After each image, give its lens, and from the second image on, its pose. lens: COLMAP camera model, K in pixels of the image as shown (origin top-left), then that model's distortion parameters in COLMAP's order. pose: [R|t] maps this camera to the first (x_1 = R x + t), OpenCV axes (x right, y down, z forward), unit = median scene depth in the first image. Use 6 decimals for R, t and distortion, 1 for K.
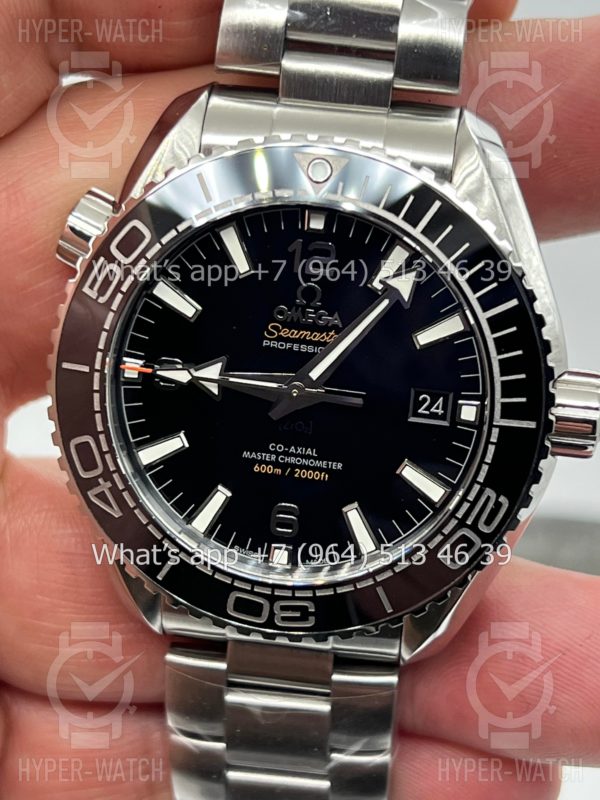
lens RADIAL K [[1894.1, 0, 306.4], [0, 1894.1, 397.4], [0, 0, 1]] dist [0.269358, 0.000000]
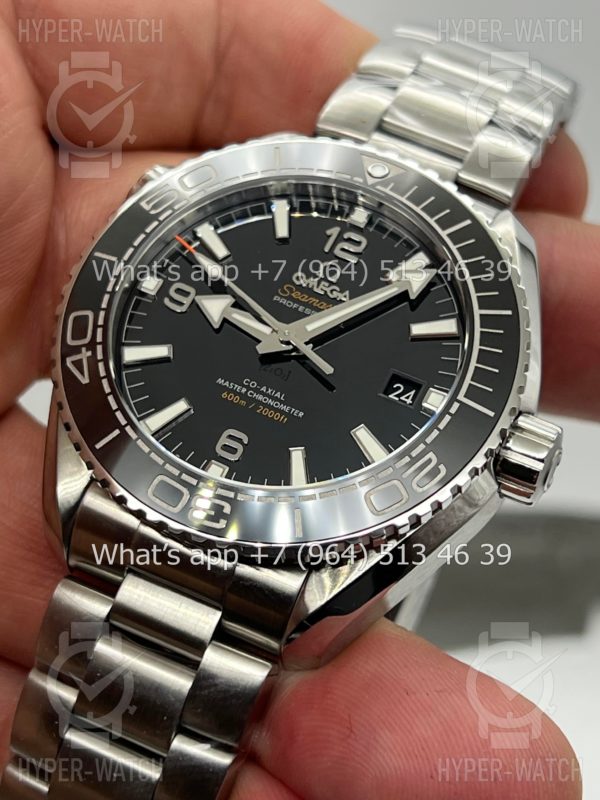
lens RADIAL K [[1894.1, 0, 293.7], [0, 1894.1, 404.5], [0, 0, 1]] dist [0.269358, 0.000000]
pose [[0.935910, 0.328831, -0.126263, 0.143974], [-0.342558, 0.766238, -0.543630, 0.601347], [-0.082015, 0.552041, 0.829773, 0.135390]]
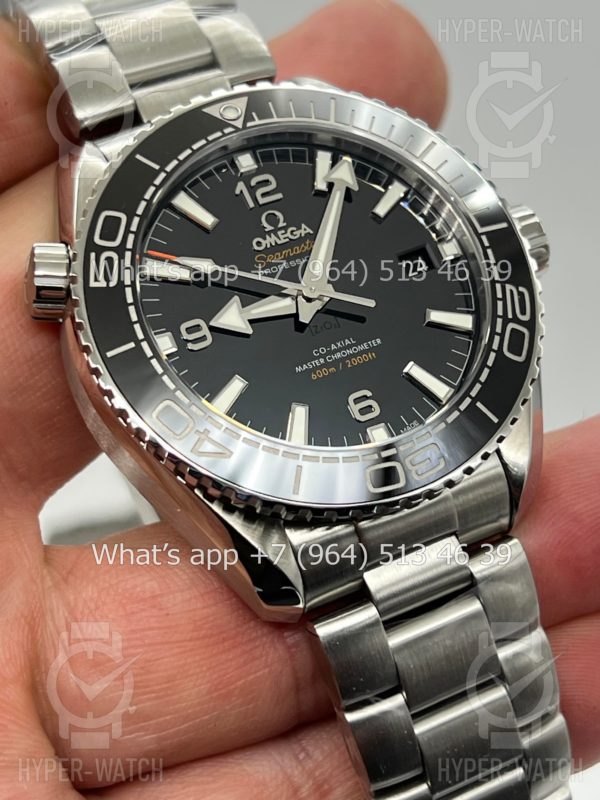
lens RADIAL K [[1894.1, 0, 307.0], [0, 1894.1, 400.9], [0, 0, 1]] dist [0.269358, 0.000000]
pose [[0.807871, -0.355812, 0.469833, -0.524682], [0.546923, 0.749640, -0.372712, 0.434584], [-0.219590, 0.558066, 0.800214, 0.183639]]
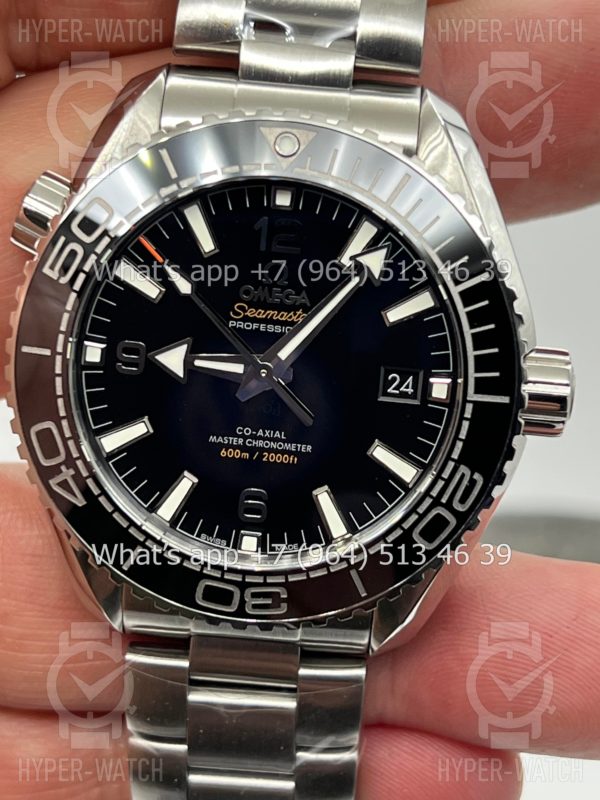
lens RADIAL K [[1894.1, 0, 303.7], [0, 1894.1, 393.9], [0, 0, 1]] dist [0.269358, 0.000000]
pose [[0.996702, -0.016678, 0.079421, -0.062787], [0.020557, 0.998622, -0.048276, 0.055537], [-0.078506, 0.049749, 0.995672, 0.024117]]
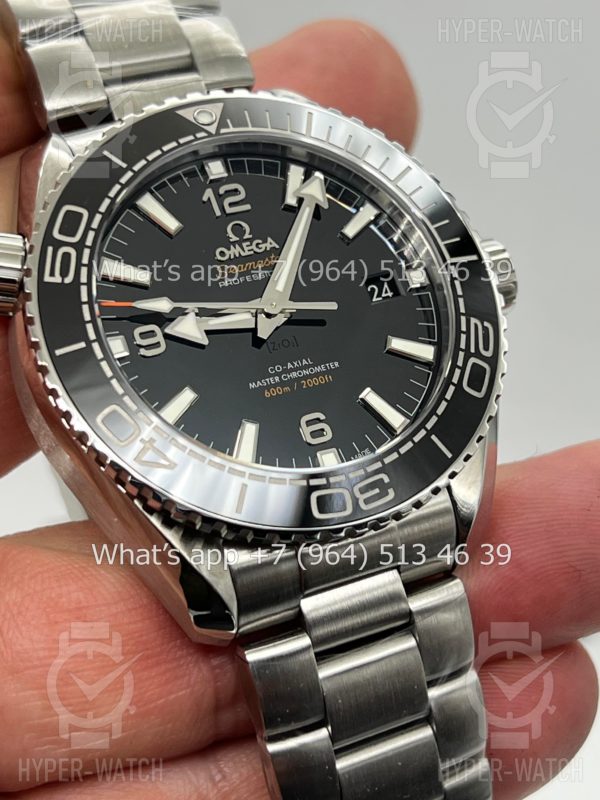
lens RADIAL K [[1894.1, 0, 306.7], [0, 1894.1, 400.5], [0, 0, 1]] dist [0.269358, 0.000000]
pose [[0.821094, -0.278201, 0.498406, -0.515358], [0.490780, 0.789938, -0.367604, 0.423256], [-0.291442, 0.546445, 0.785149, 0.210111]]
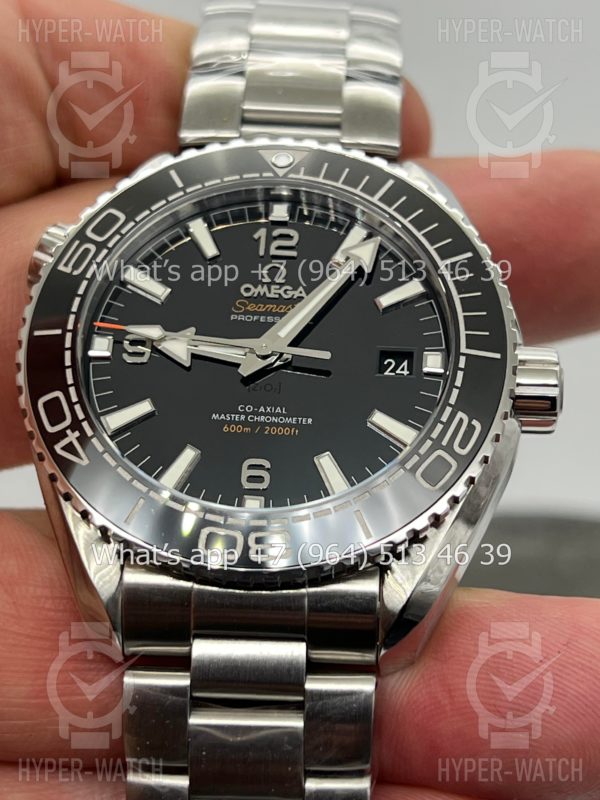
lens RADIAL K [[1894.1, 0, 301.8], [0, 1894.1, 401.0], [0, 0, 1]] dist [0.269358, 0.000000]
pose [[0.996707, 0.003097, 0.081023, -0.067973], [0.044500, 0.814428, -0.578555, 0.608926], [-0.067780, 0.580256, 0.811609, 0.183195]]
